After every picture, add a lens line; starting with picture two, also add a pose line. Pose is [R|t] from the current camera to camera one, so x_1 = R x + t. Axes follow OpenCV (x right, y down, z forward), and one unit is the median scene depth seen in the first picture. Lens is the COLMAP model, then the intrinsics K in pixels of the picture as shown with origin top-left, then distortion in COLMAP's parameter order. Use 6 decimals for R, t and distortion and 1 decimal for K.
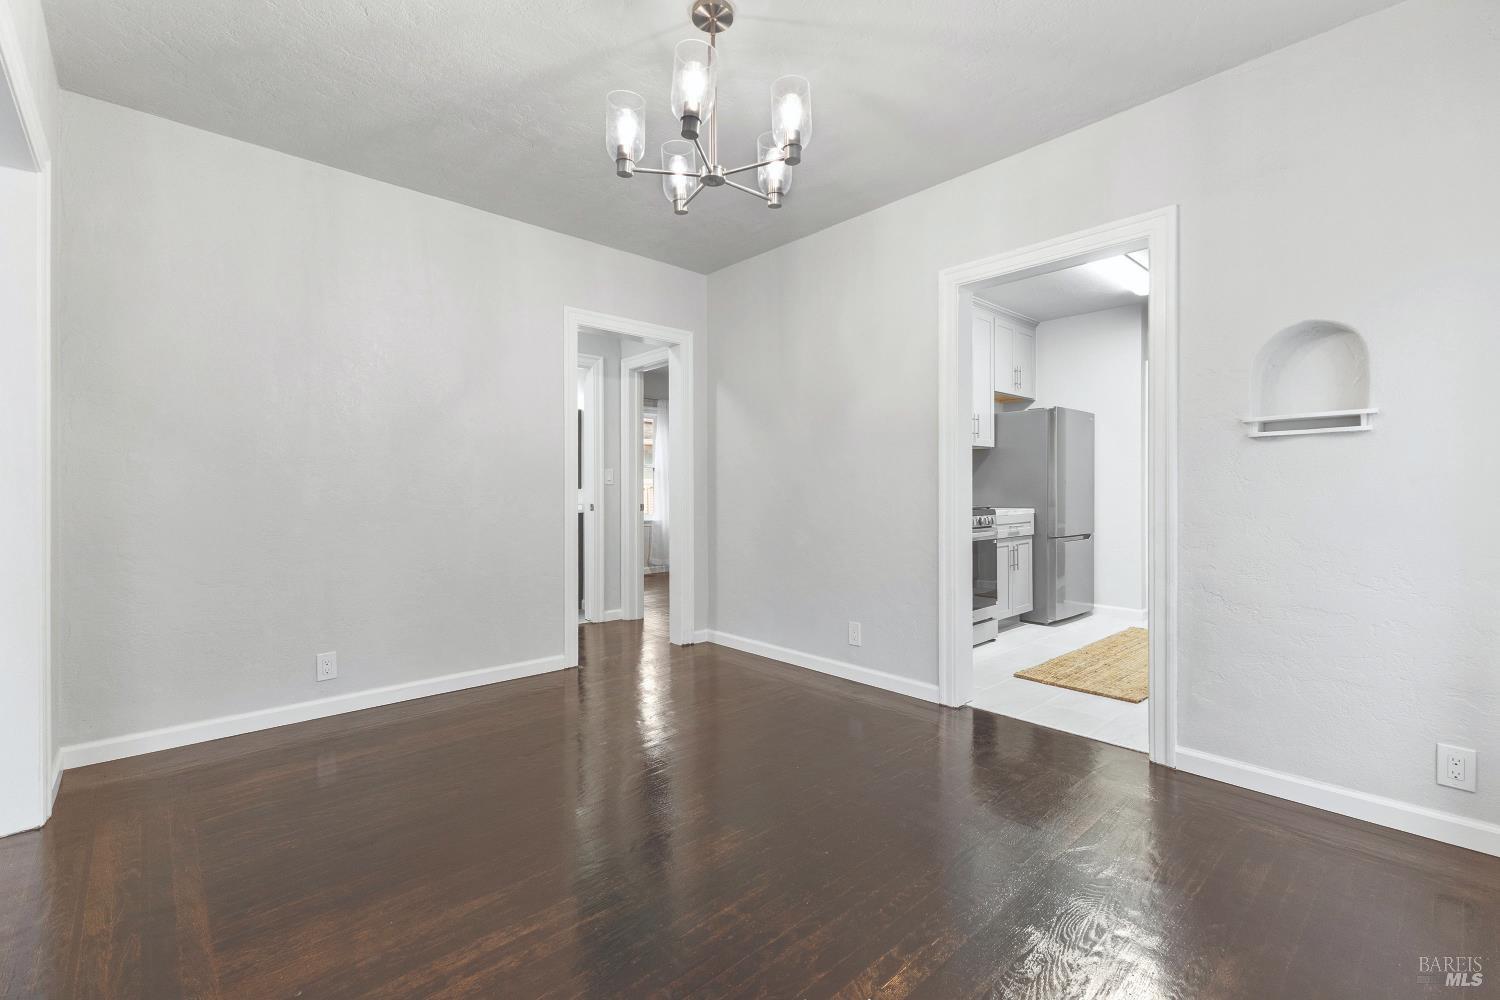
lens RADIAL K [[657.7, 0, 752.3], [0, 657.7, 513.9], [0, 0, 1]] dist [0.015340, -0.004836]
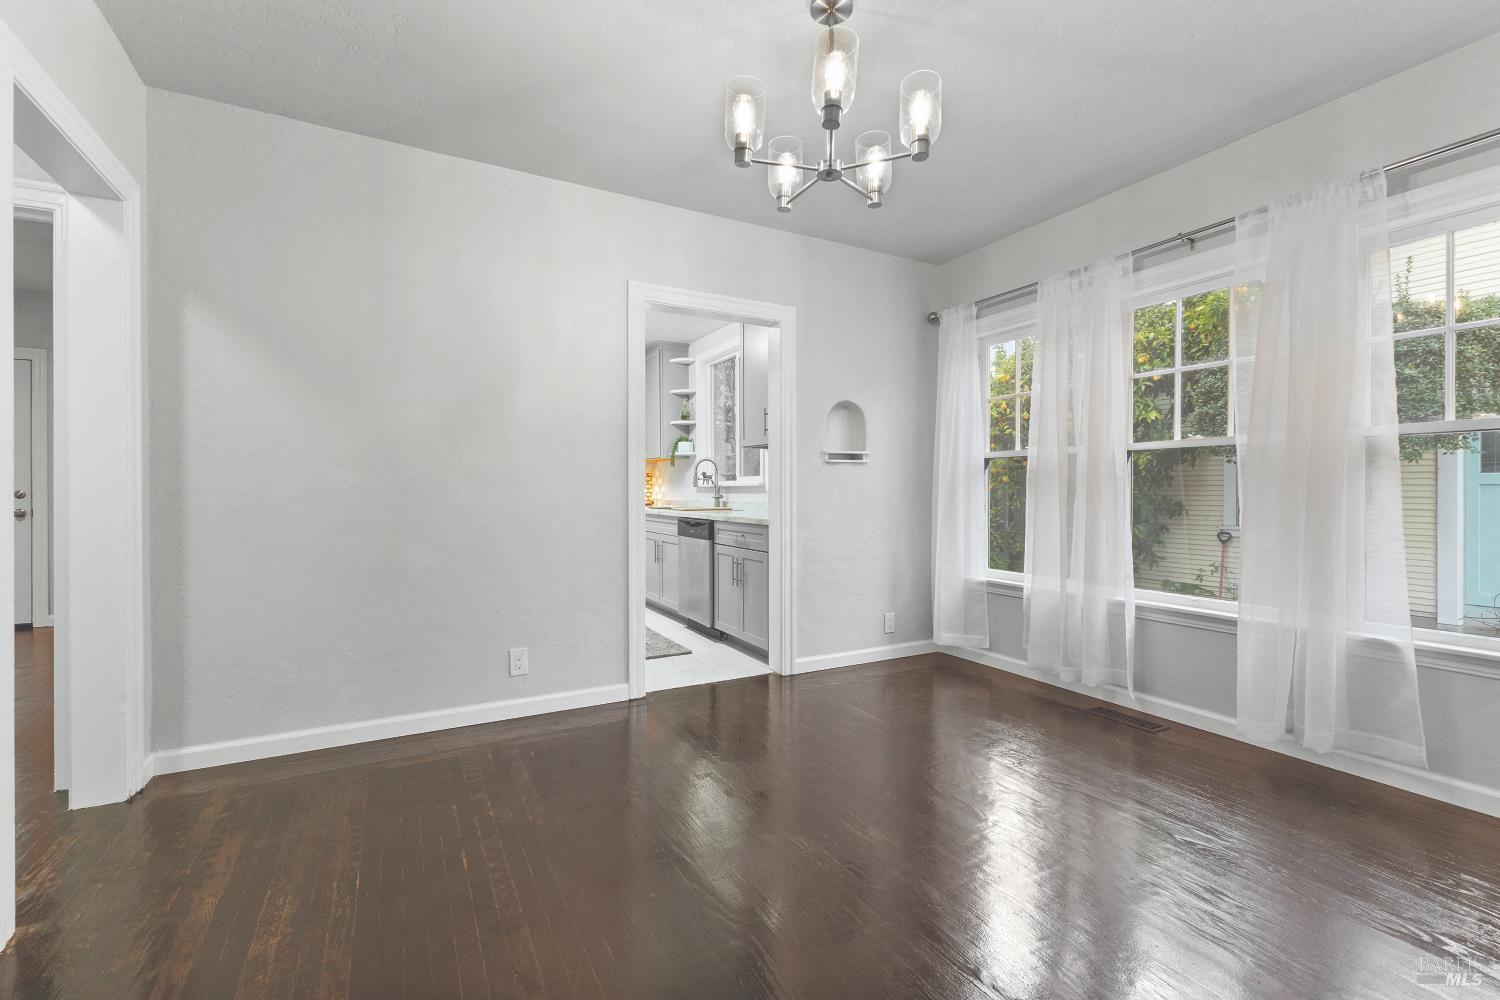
lens RADIAL K [[657.7, 0, 752.3], [0, 657.7, 513.9], [0, 0, 1]] dist [0.015340, -0.004836]
pose [[0.232610, -0.031708, 0.972053, -0.866174], [0.032841, 0.999155, 0.024733, -0.028770], [-0.972016, 0.026170, 0.233454, 0.733953]]
